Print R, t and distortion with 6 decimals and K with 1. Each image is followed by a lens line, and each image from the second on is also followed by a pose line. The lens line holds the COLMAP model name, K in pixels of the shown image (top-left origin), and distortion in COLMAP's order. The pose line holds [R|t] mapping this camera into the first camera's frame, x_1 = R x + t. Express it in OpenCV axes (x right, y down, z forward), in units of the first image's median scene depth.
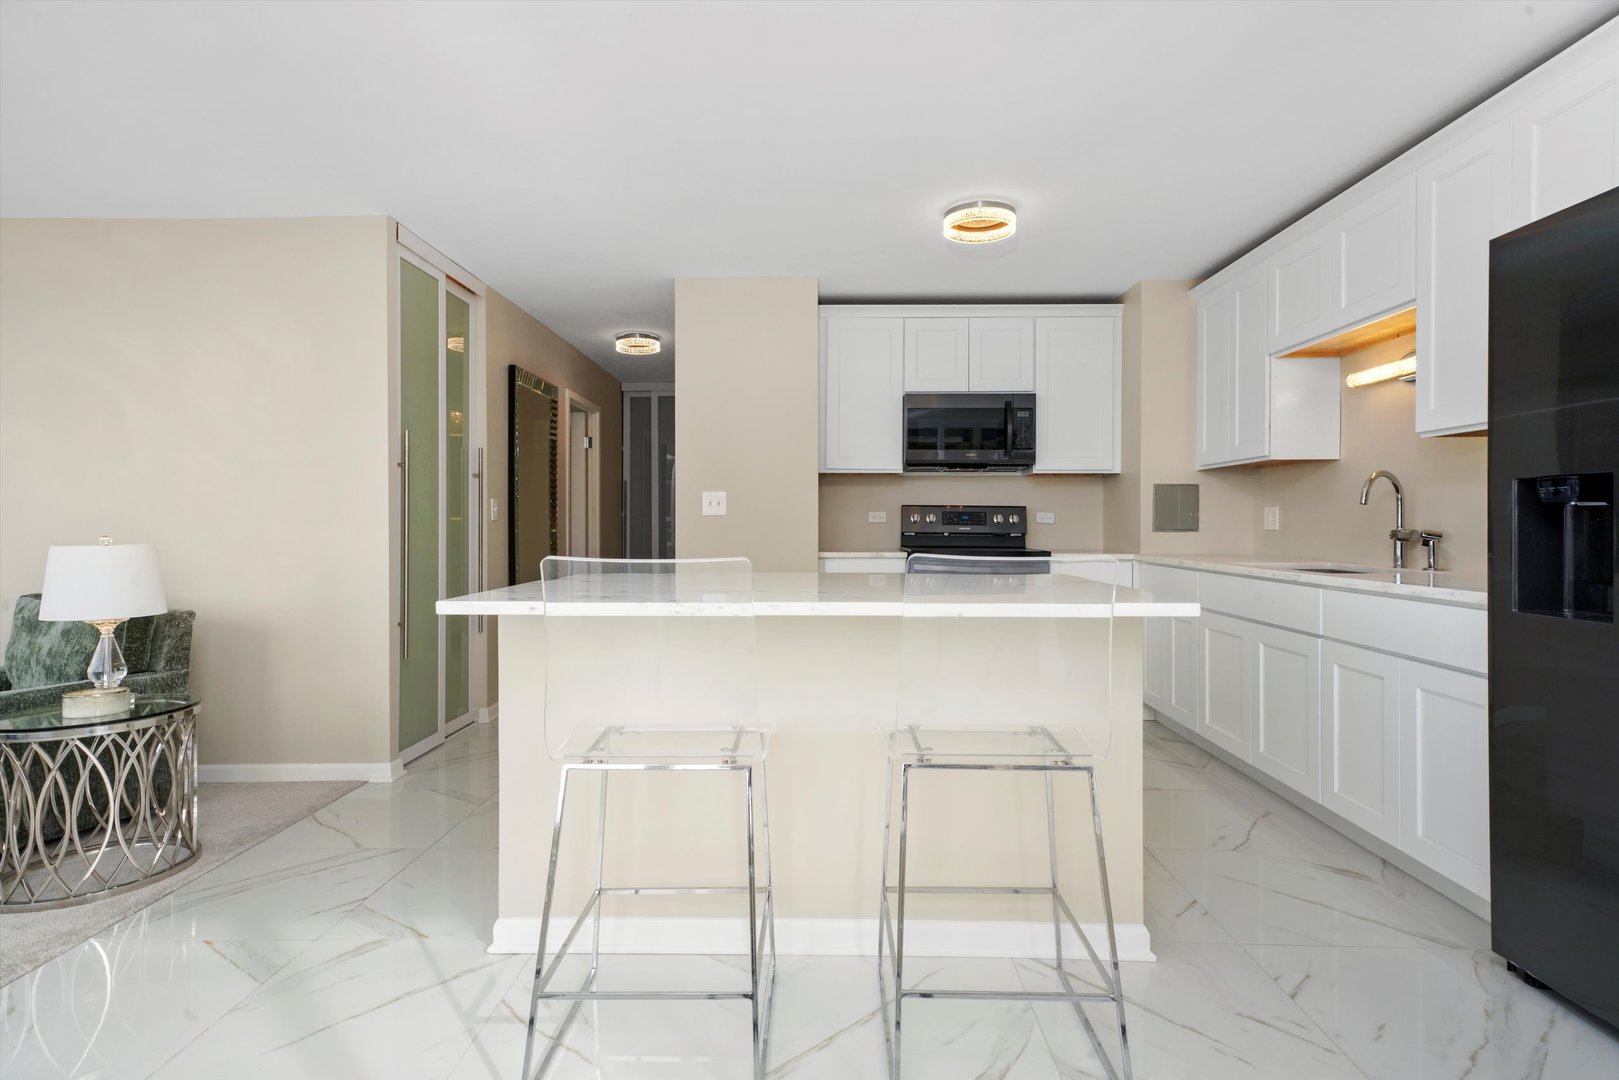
lens RADIAL K [[806.2, 0, 810.3], [0, 806.2, 536.0], [0, 0, 1]] dist [0.003736, 0.000563]
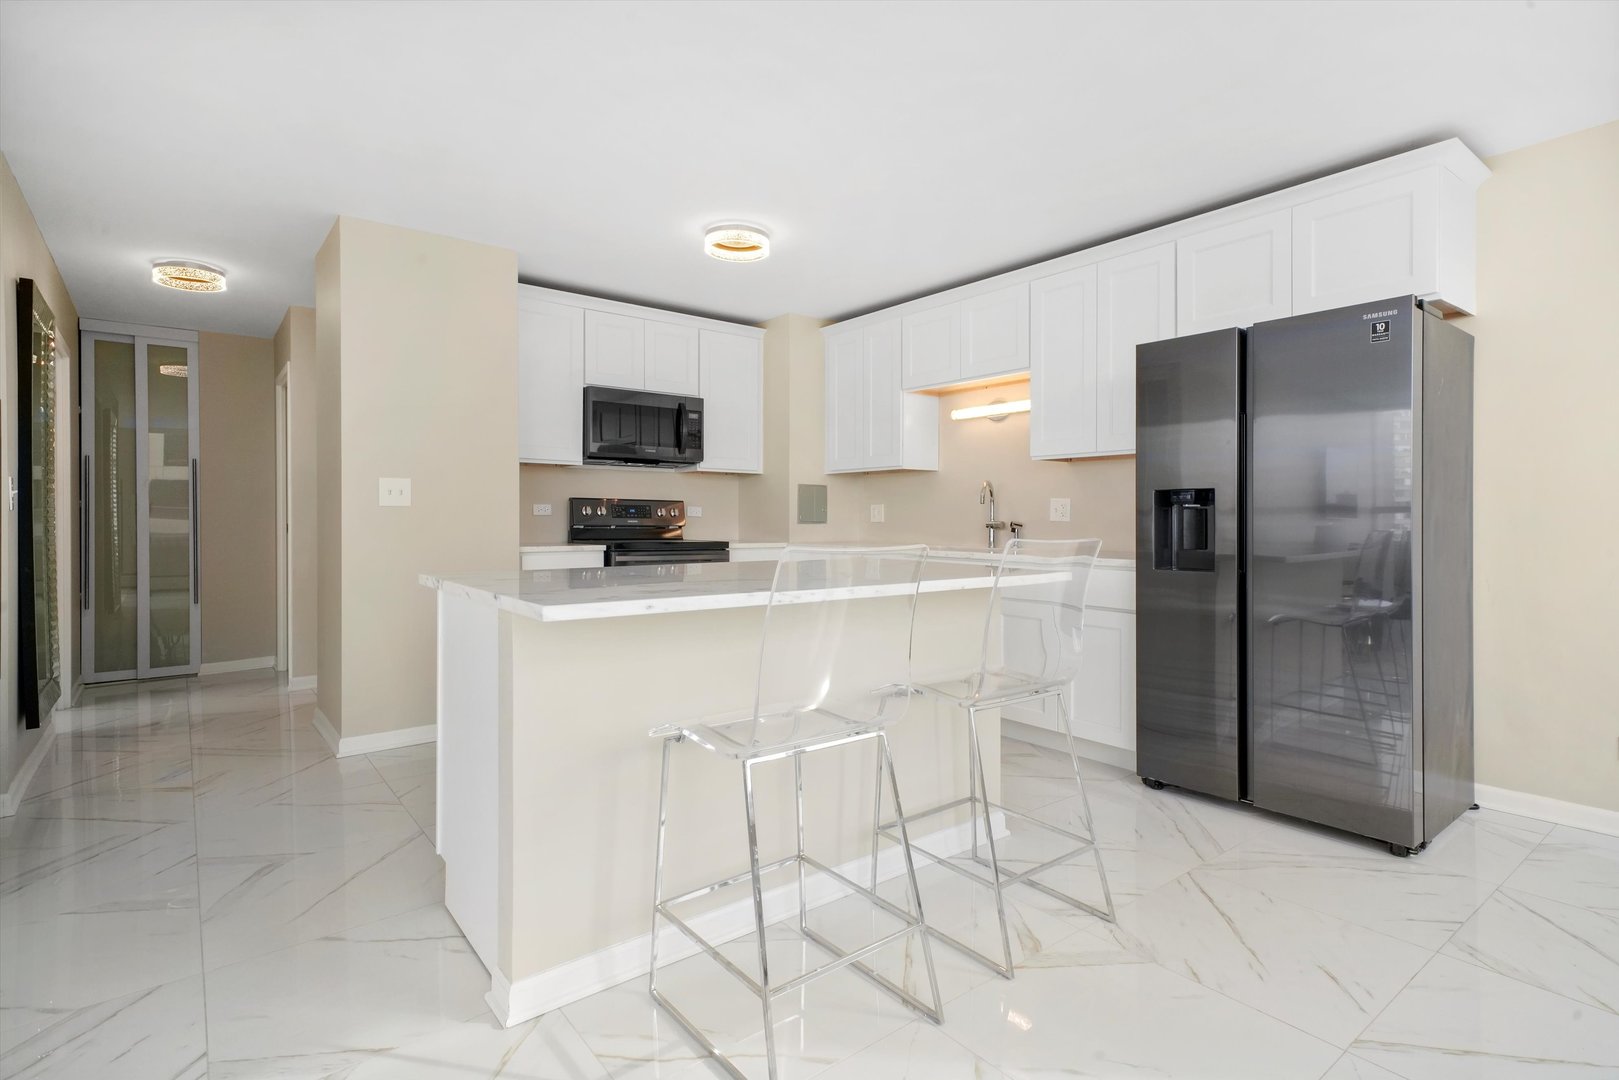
lens RADIAL K [[793.0, 0, 811.9], [0, 793.0, 532.1], [0, 0, 1]] dist [0.000869, -0.000108]
pose [[0.770792, -0.009955, 0.637009, -0.311724], [0.008188, 0.999950, 0.005720, 0.000575], [-0.637034, 0.000807, 0.770835, 0.076332]]
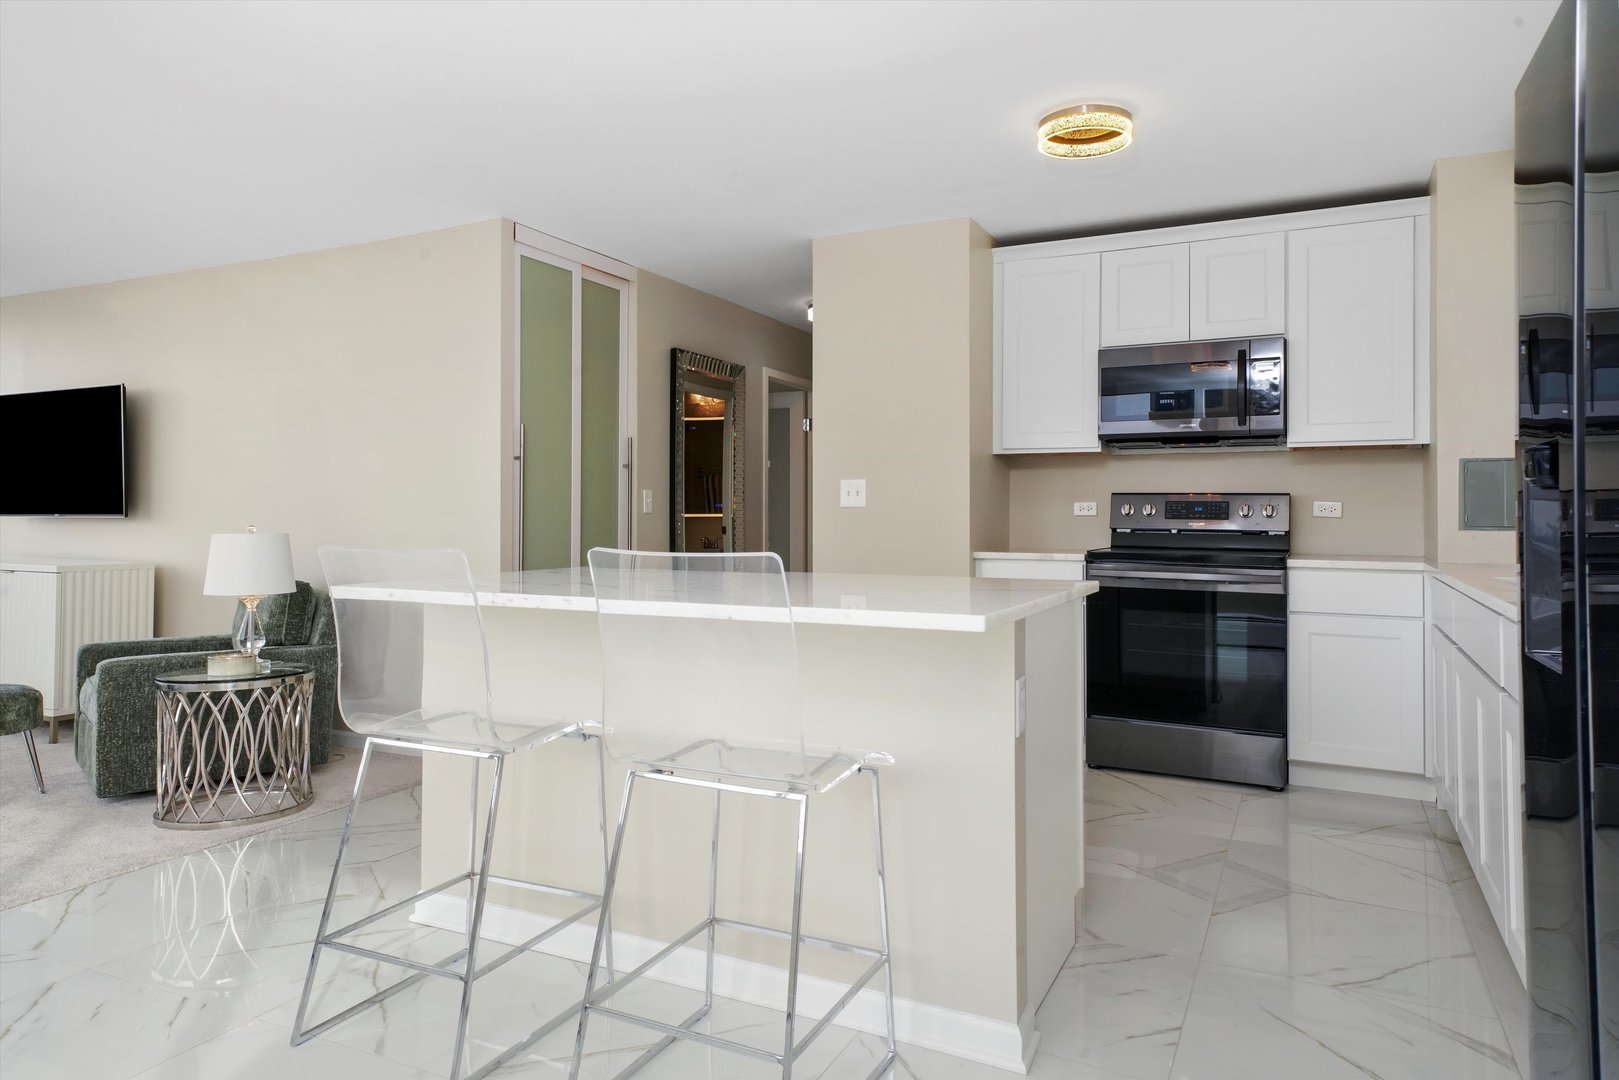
lens RADIAL K [[1019.0, 0, 806.5], [0, 1019.0, 507.3], [0, 0, 1]] dist [0.015672, -0.000486]
pose [[0.902781, -0.001343, -0.430099, 0.302311], [-0.009329, 0.999699, -0.022705, 0.000174], [0.429999, 0.024510, 0.902496, -0.003300]]
